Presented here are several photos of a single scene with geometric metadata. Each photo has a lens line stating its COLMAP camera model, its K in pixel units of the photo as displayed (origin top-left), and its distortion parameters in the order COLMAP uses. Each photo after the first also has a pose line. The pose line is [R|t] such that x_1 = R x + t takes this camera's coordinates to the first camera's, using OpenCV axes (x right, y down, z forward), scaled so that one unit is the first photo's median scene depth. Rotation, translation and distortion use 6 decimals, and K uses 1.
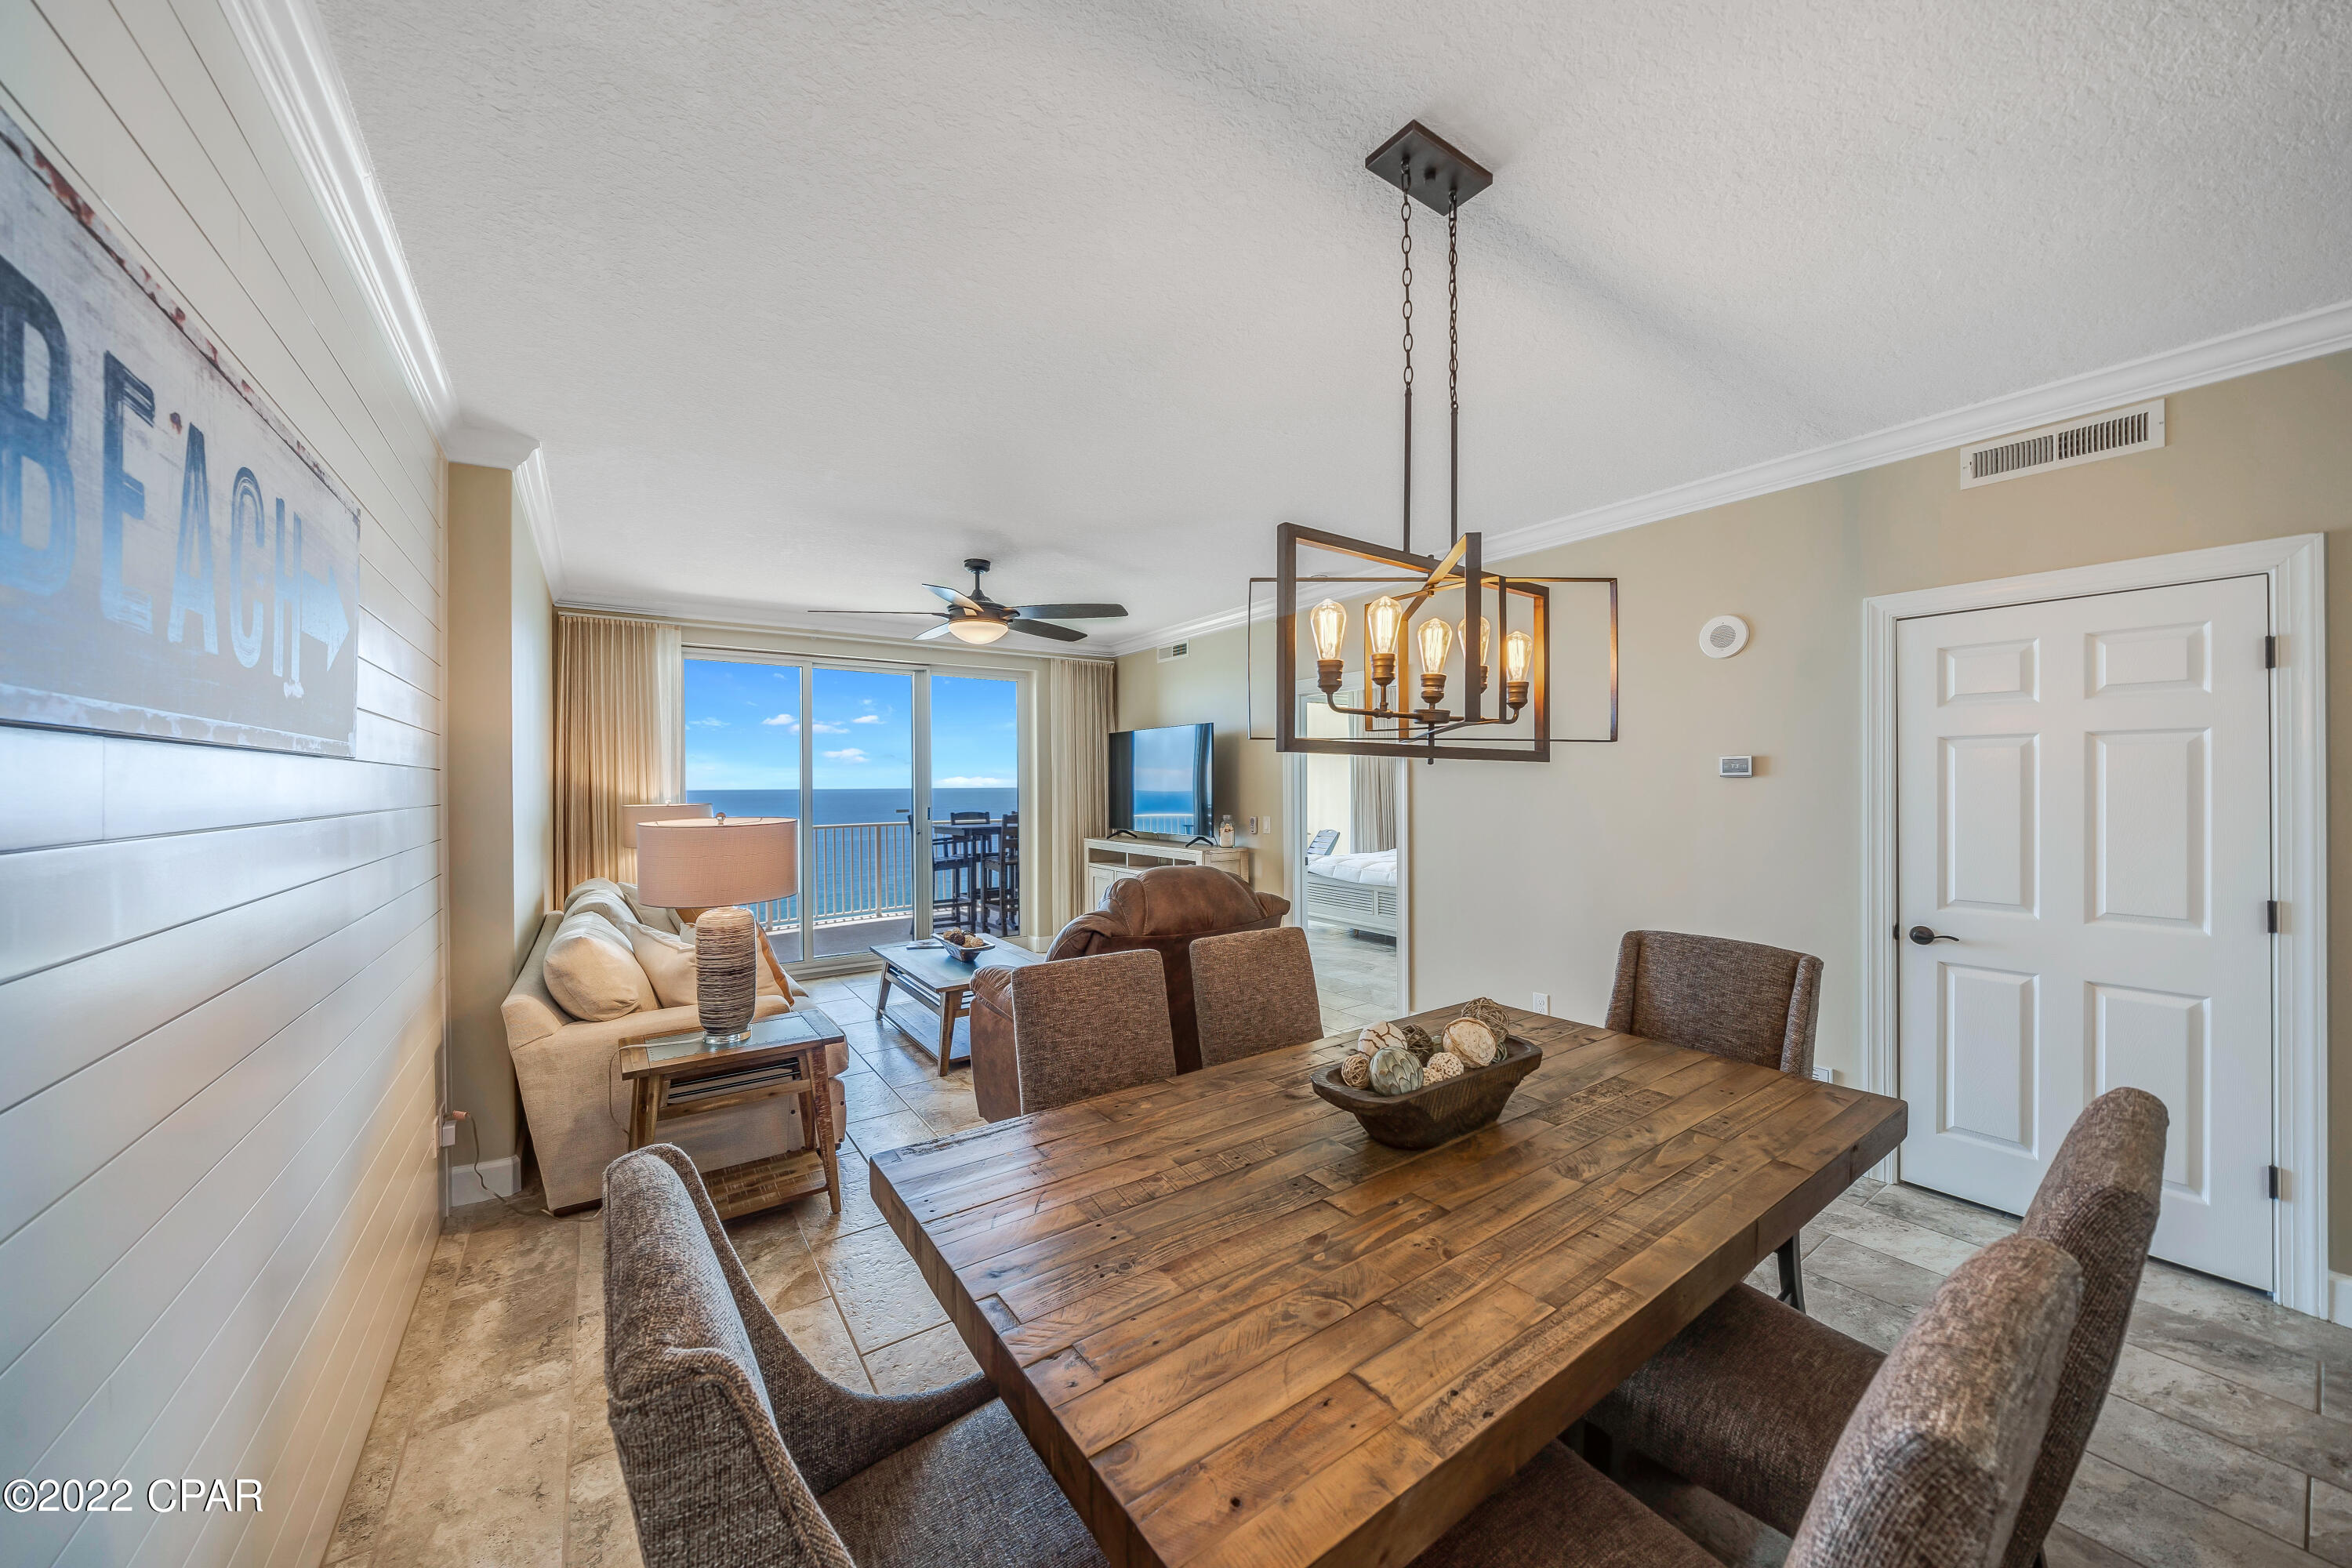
lens RADIAL K [[818.6, 0, 1172.1], [0, 818.6, 780.2], [0, 0, 1]] dist [-0.002744, -0.000613]
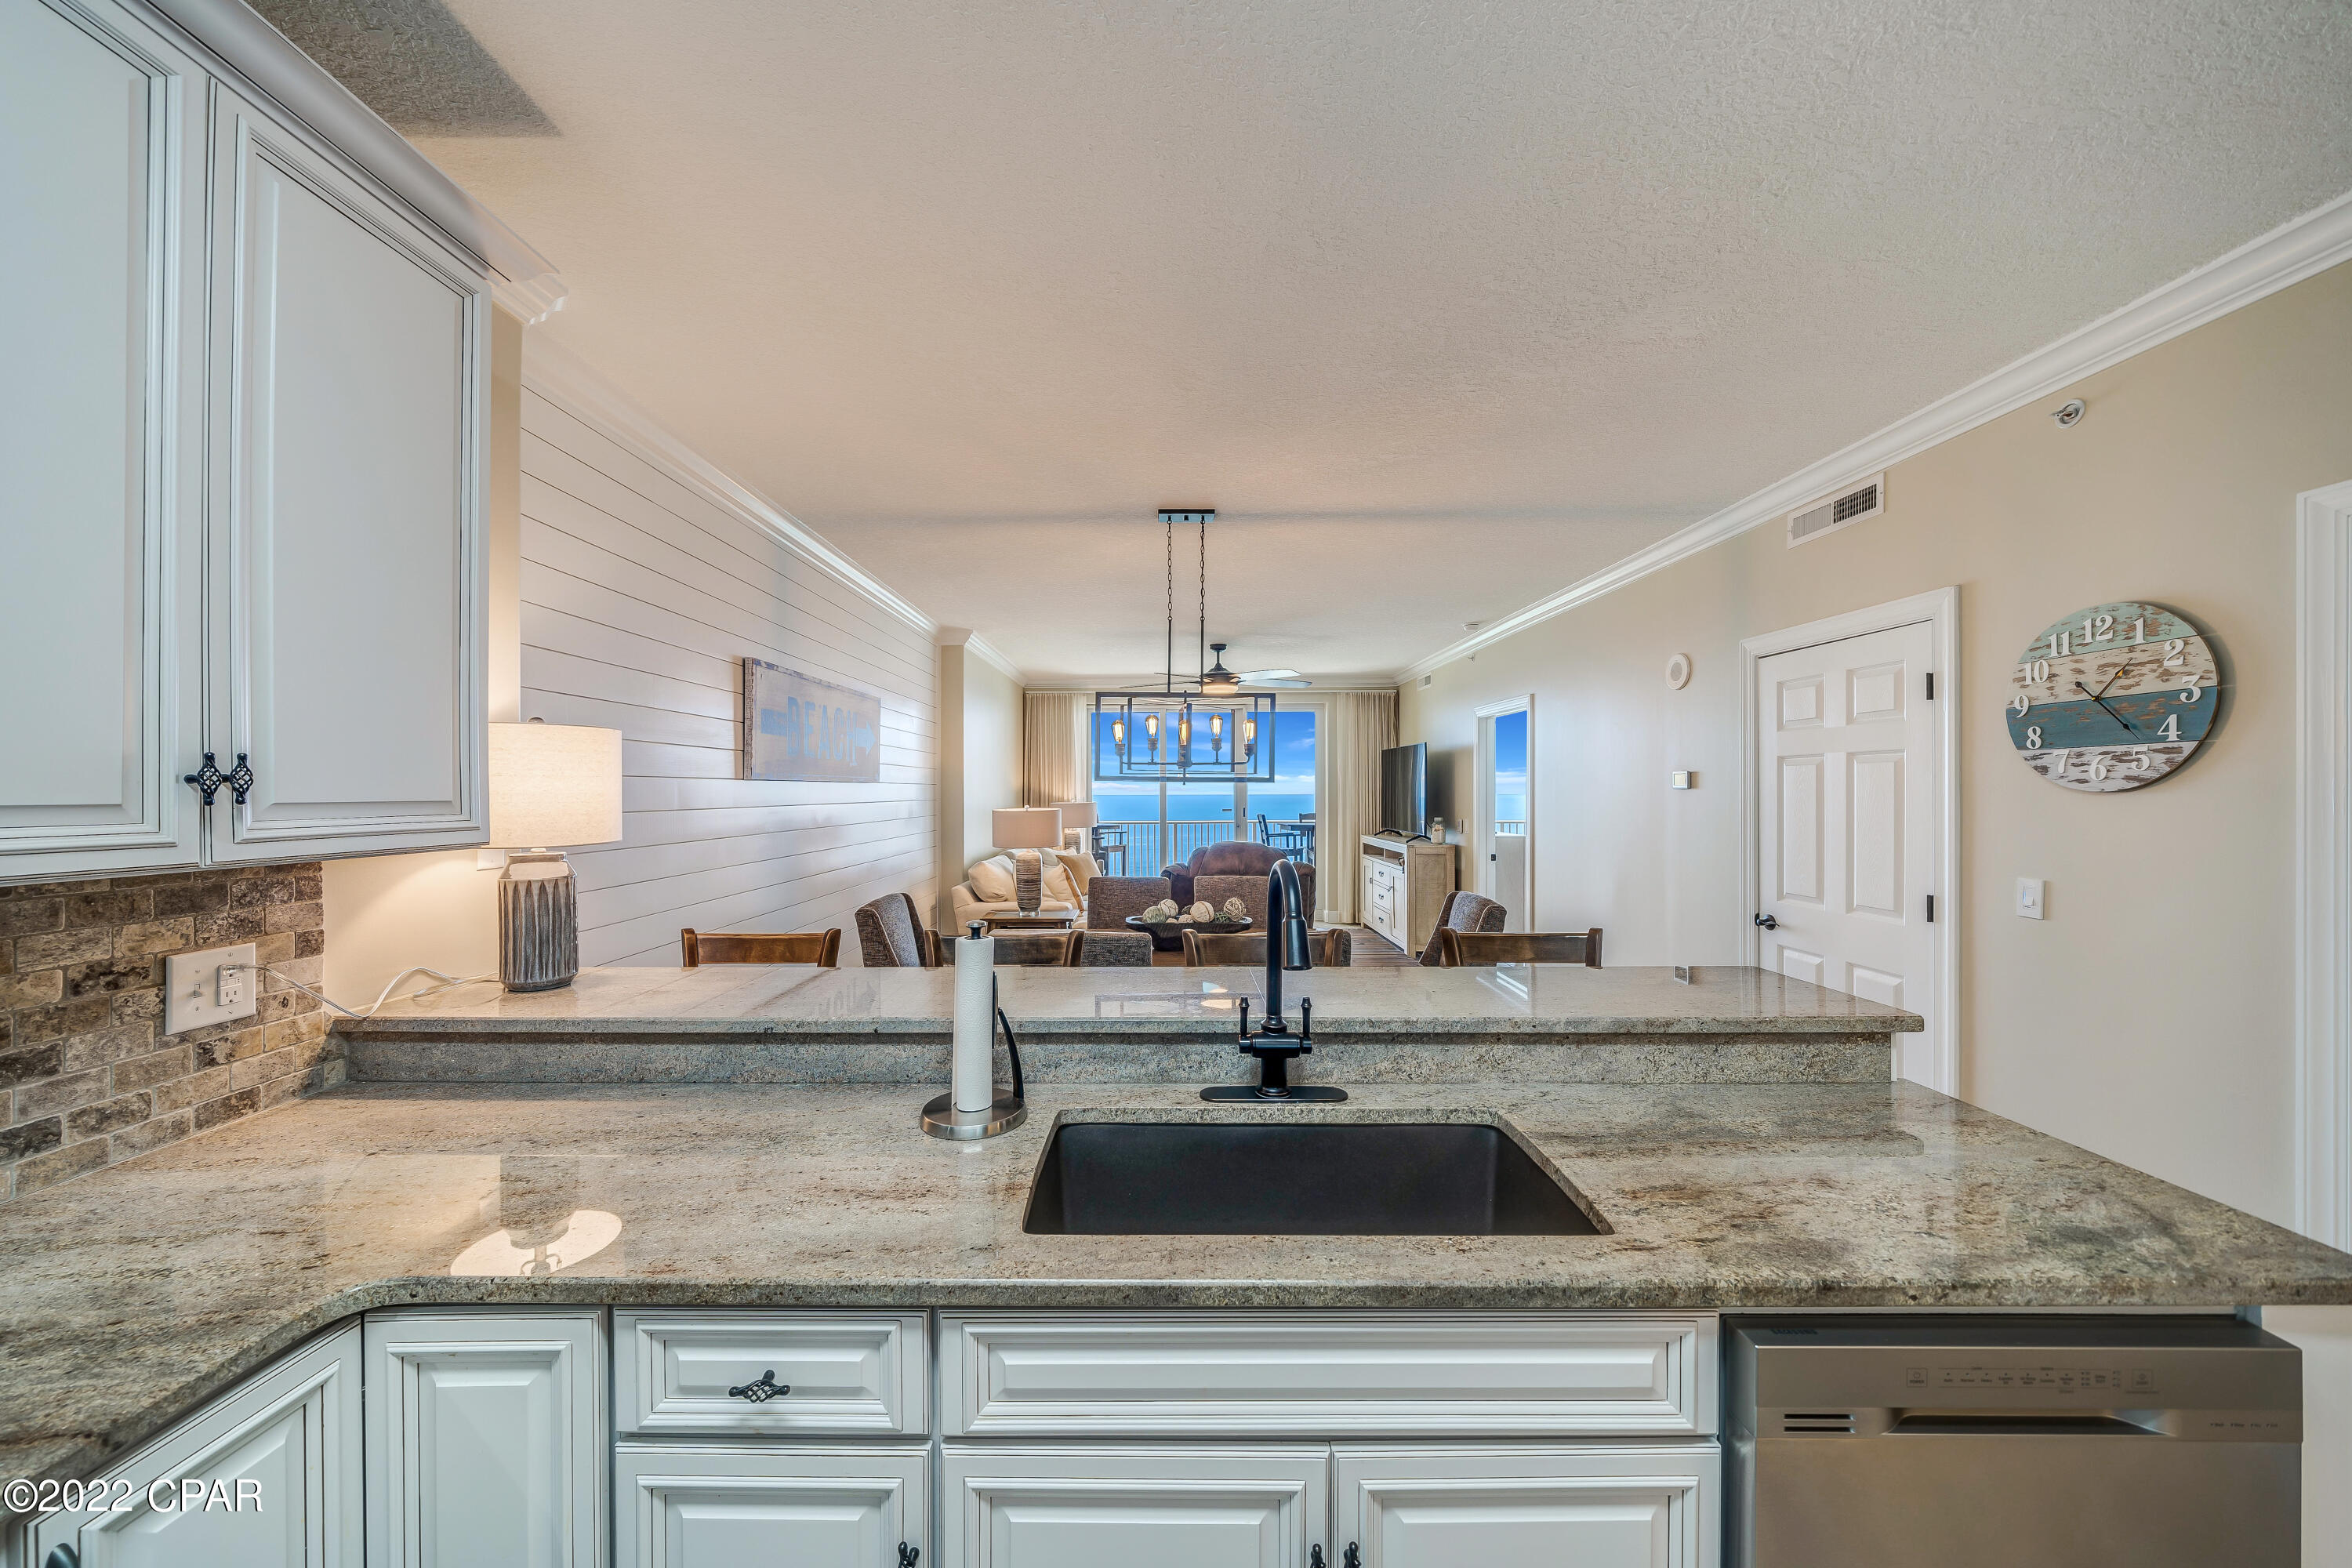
lens RADIAL K [[818.6, 0, 1171.4], [0, 818.6, 796.6], [0, 0, 1]] dist [-0.002744, -0.000613]
pose [[0.826909, 0.007226, -0.562290, 1.336988], [0.000372, 0.999910, 0.013397, -0.016109], [0.562336, -0.011287, 0.826832, -0.742652]]
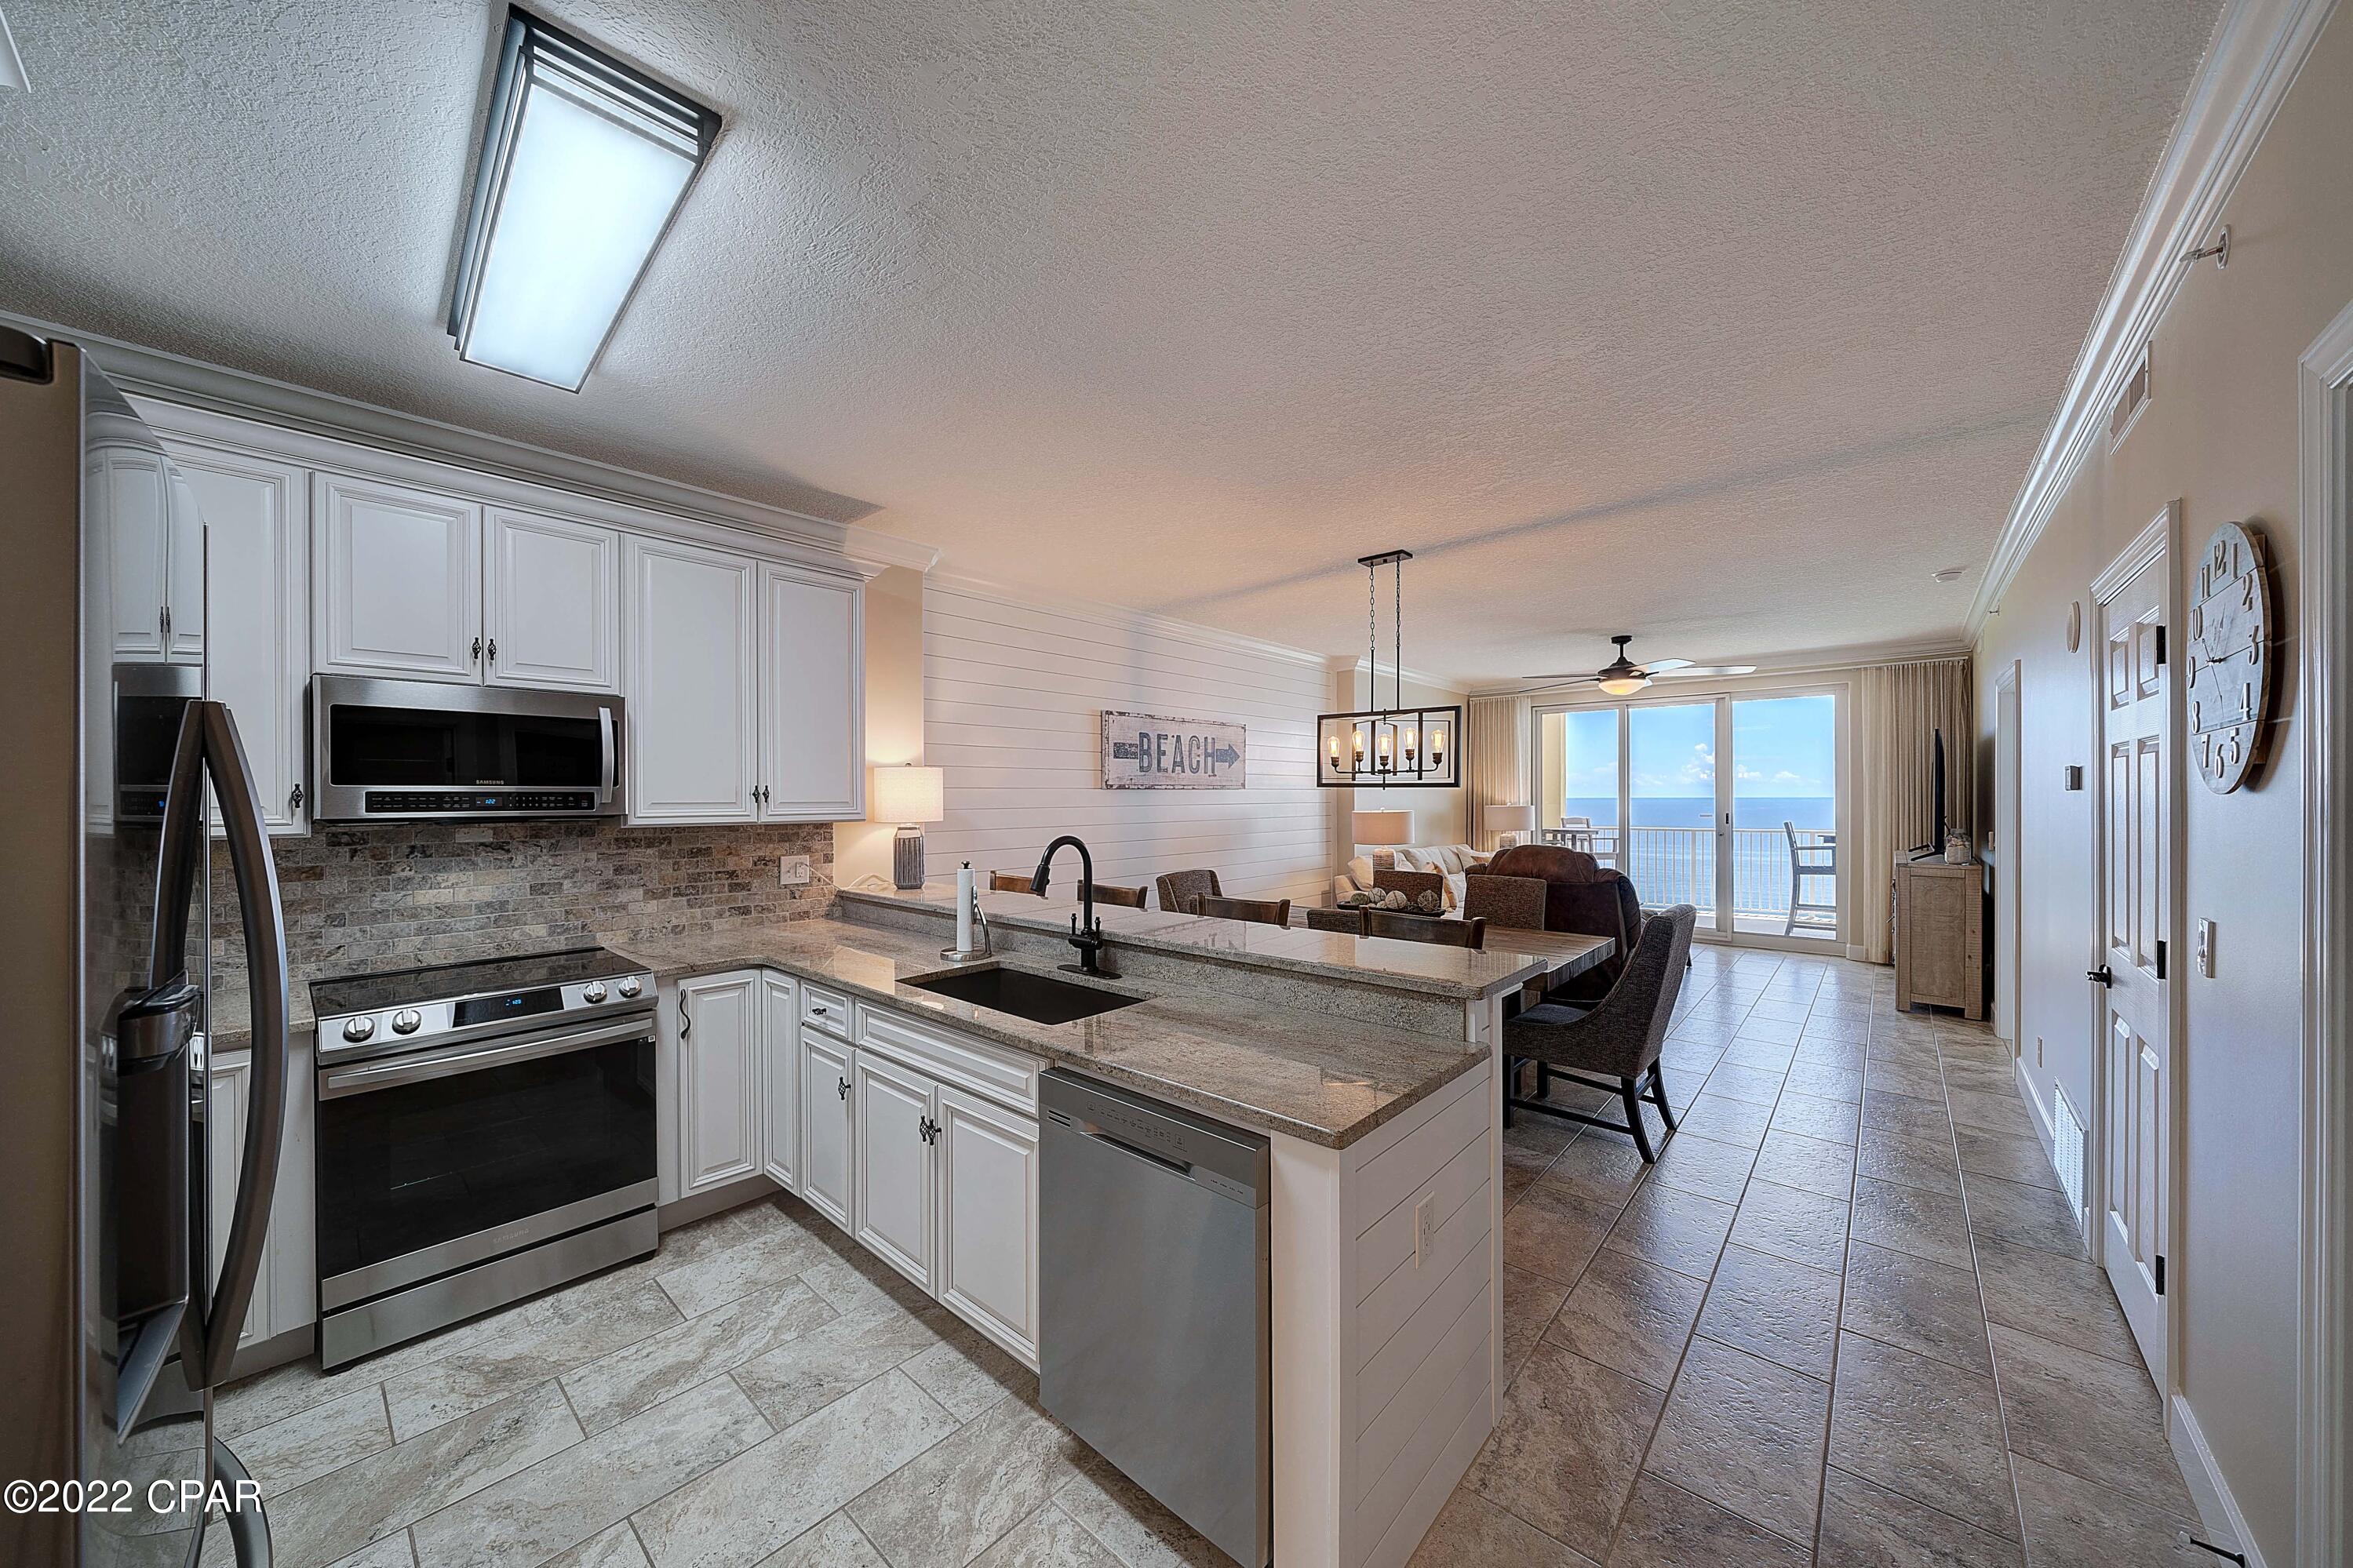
lens RADIAL K [[818.9, 0, 1176.3], [0, 818.9, 798.4], [0, 0, 1]] dist [-0.002744, -0.000613]
pose [[0.248844, 0.007812, -0.968512, 2.325368], [0.008501, 0.999911, 0.010249, -0.022222], [0.968506, -0.010784, 0.248755, -0.245287]]
